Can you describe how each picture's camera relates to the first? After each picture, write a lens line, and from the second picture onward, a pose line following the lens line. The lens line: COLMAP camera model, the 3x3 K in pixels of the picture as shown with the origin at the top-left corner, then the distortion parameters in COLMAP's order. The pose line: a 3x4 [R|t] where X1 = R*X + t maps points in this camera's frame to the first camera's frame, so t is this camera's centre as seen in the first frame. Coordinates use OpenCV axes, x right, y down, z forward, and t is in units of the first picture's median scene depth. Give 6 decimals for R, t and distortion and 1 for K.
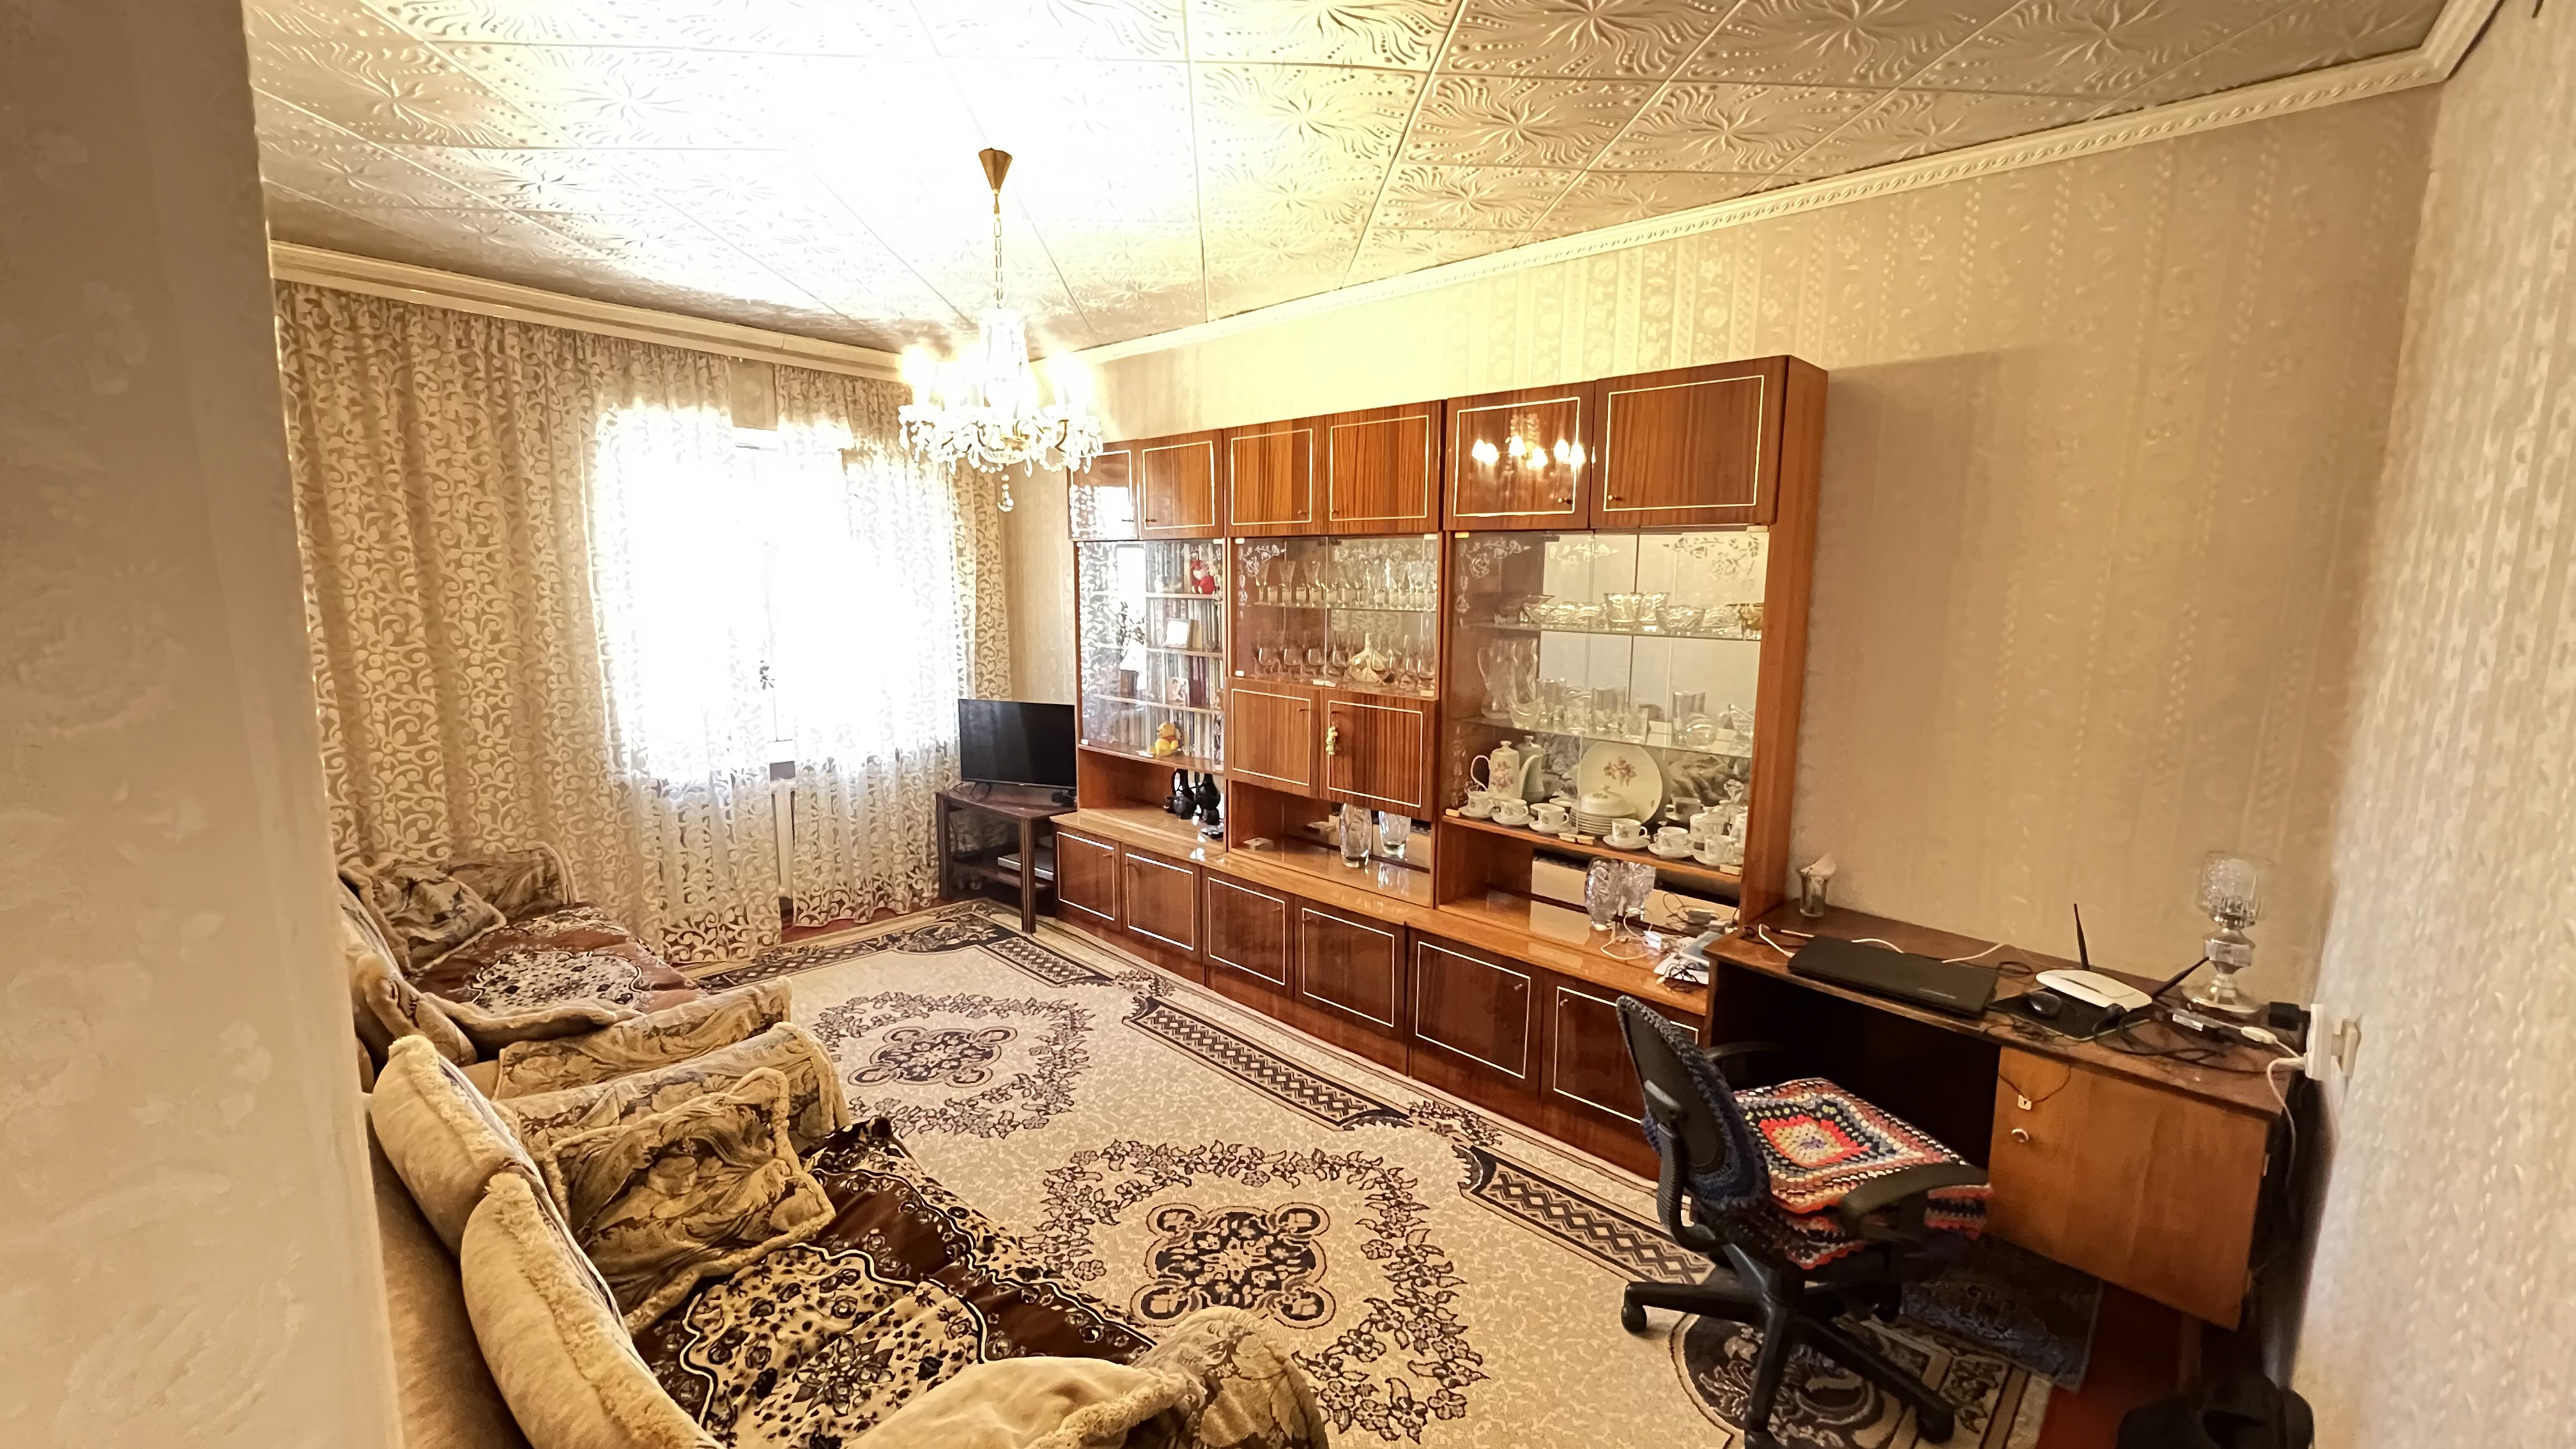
lens RADIAL K [[1026.8, 0, 1288.8], [0, 1026.8, 727.6], [0, 0, 1]] dist [-0.007399, 0.001347]
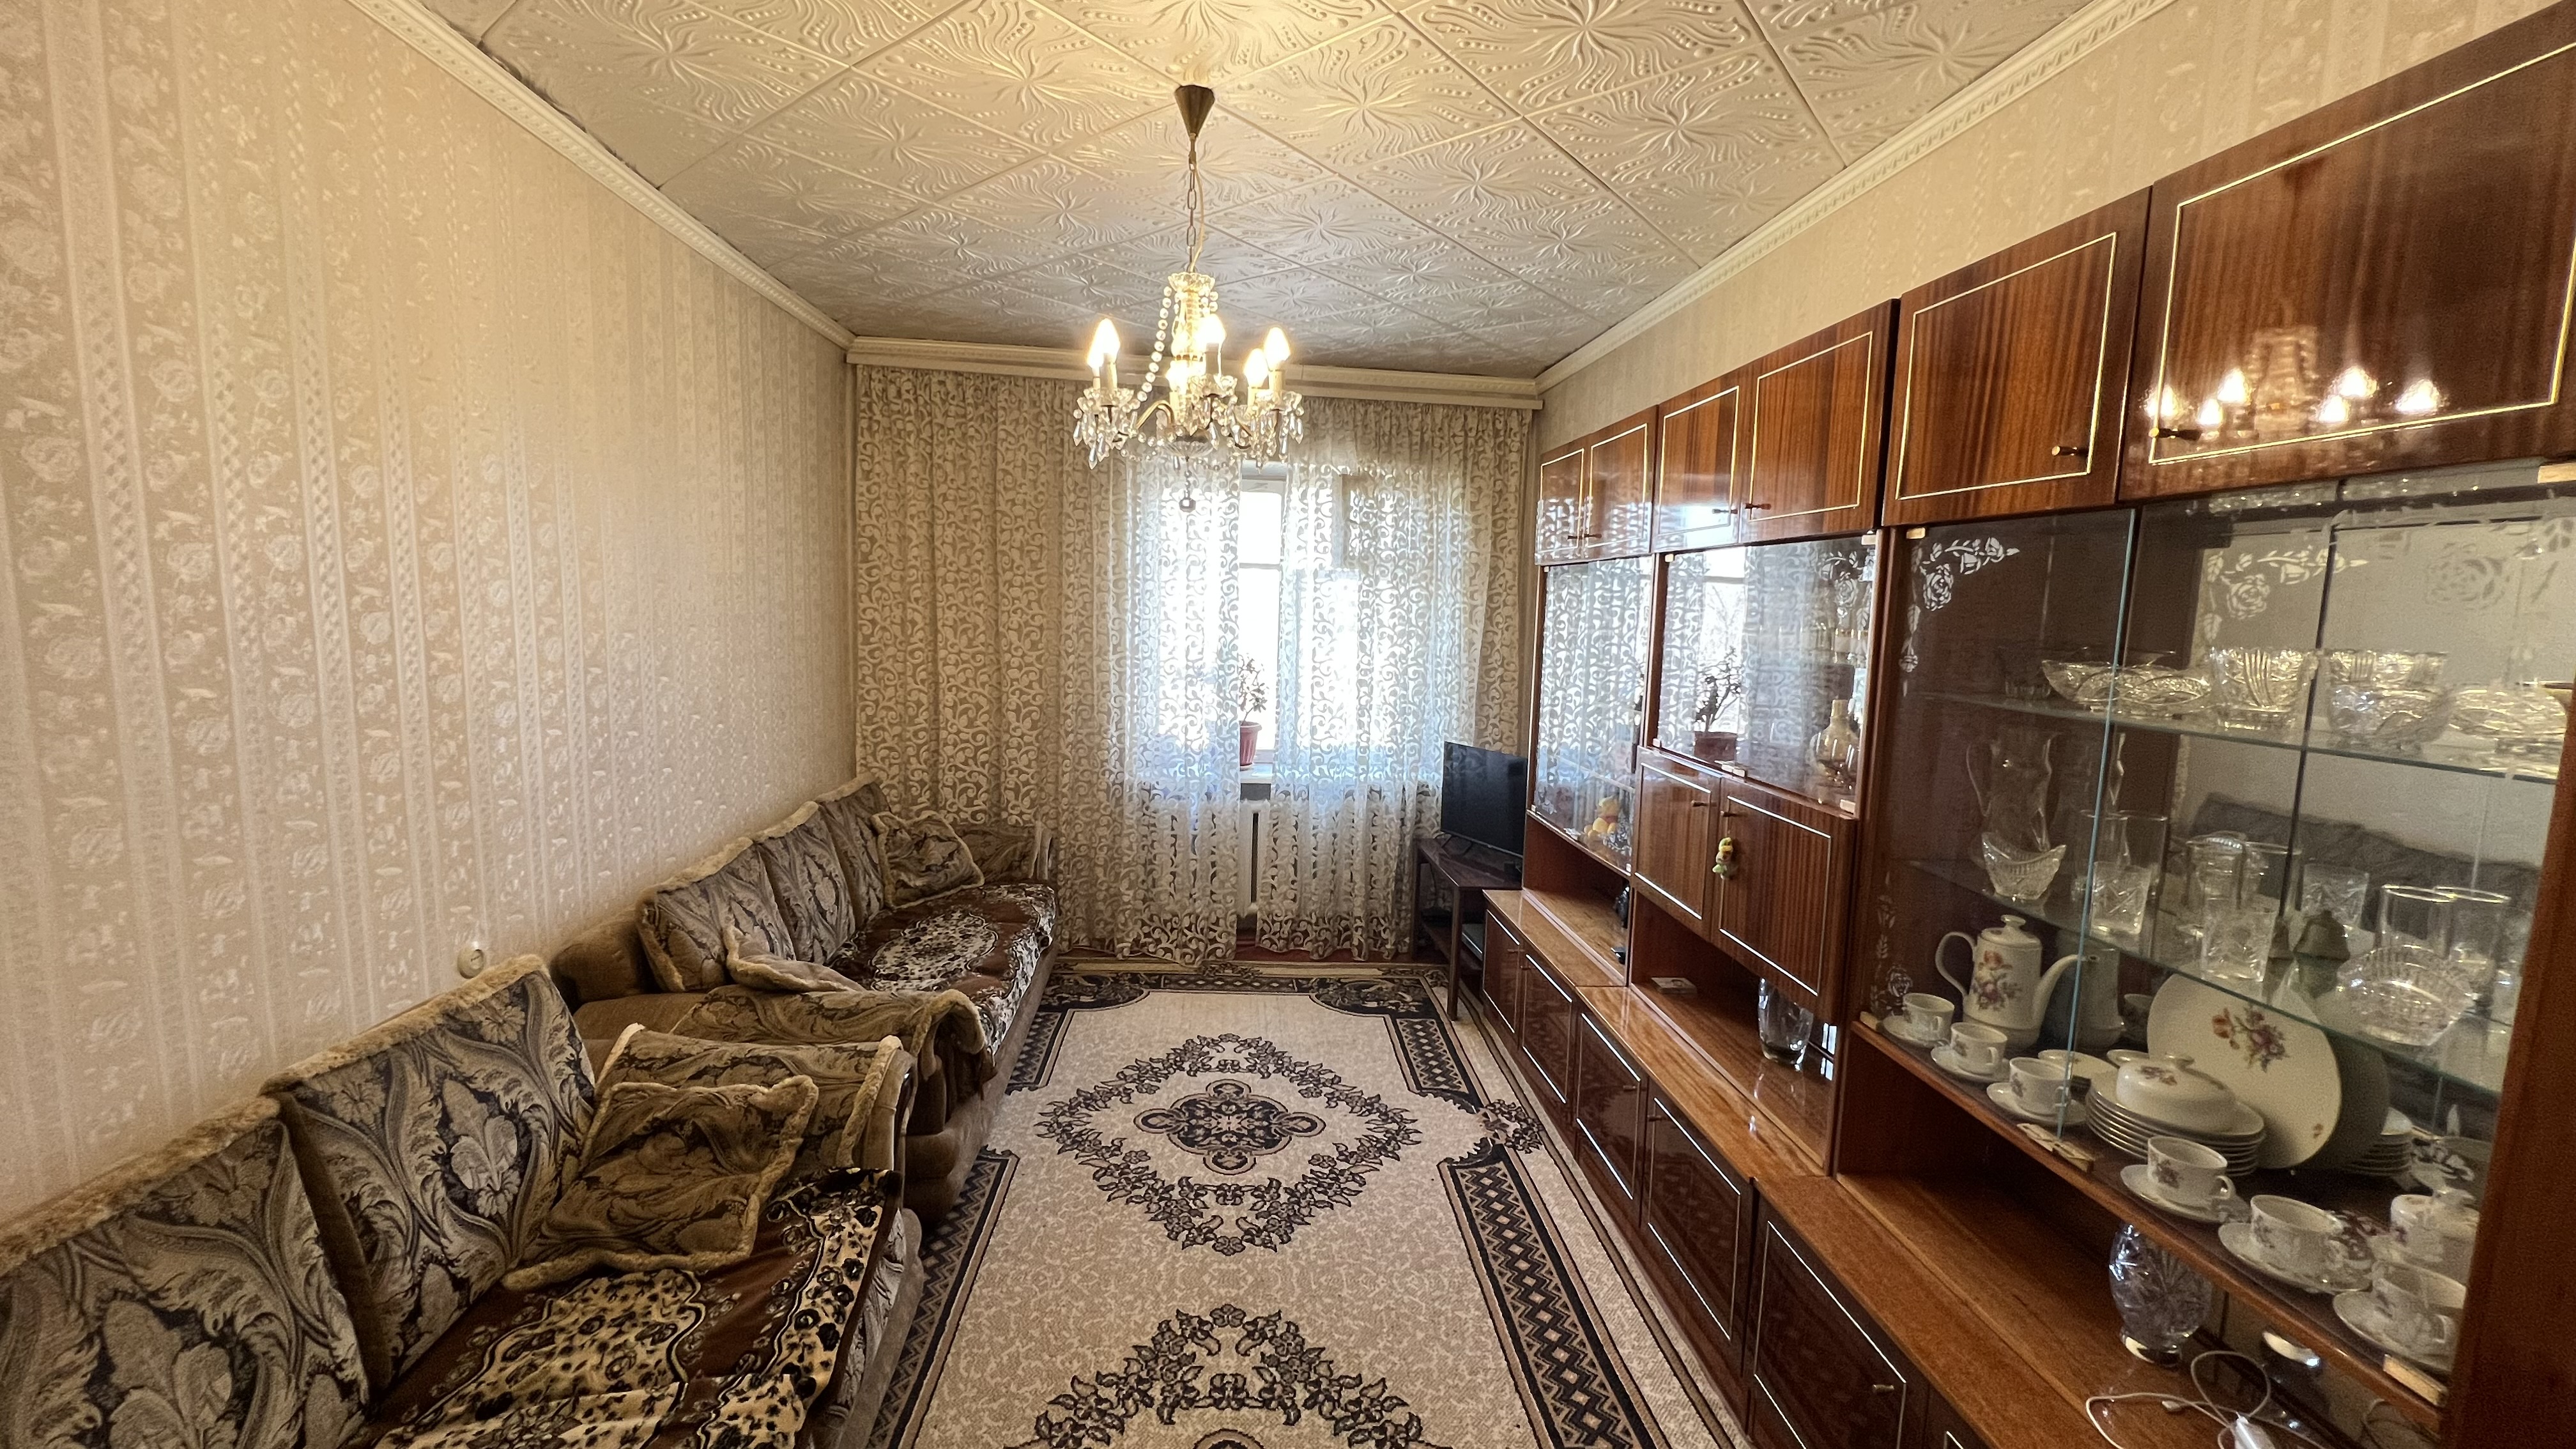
lens RADIAL K [[1039.4, 0, 1283.4], [0, 1039.4, 721.9], [0, 0, 1]] dist [0.001466, 0.000074]
pose [[0.731054, 0.092302, -0.676048, 0.284281], [-0.126055, 0.992023, -0.000870, -0.038265], [0.670575, 0.085855, 0.736857, 0.328943]]
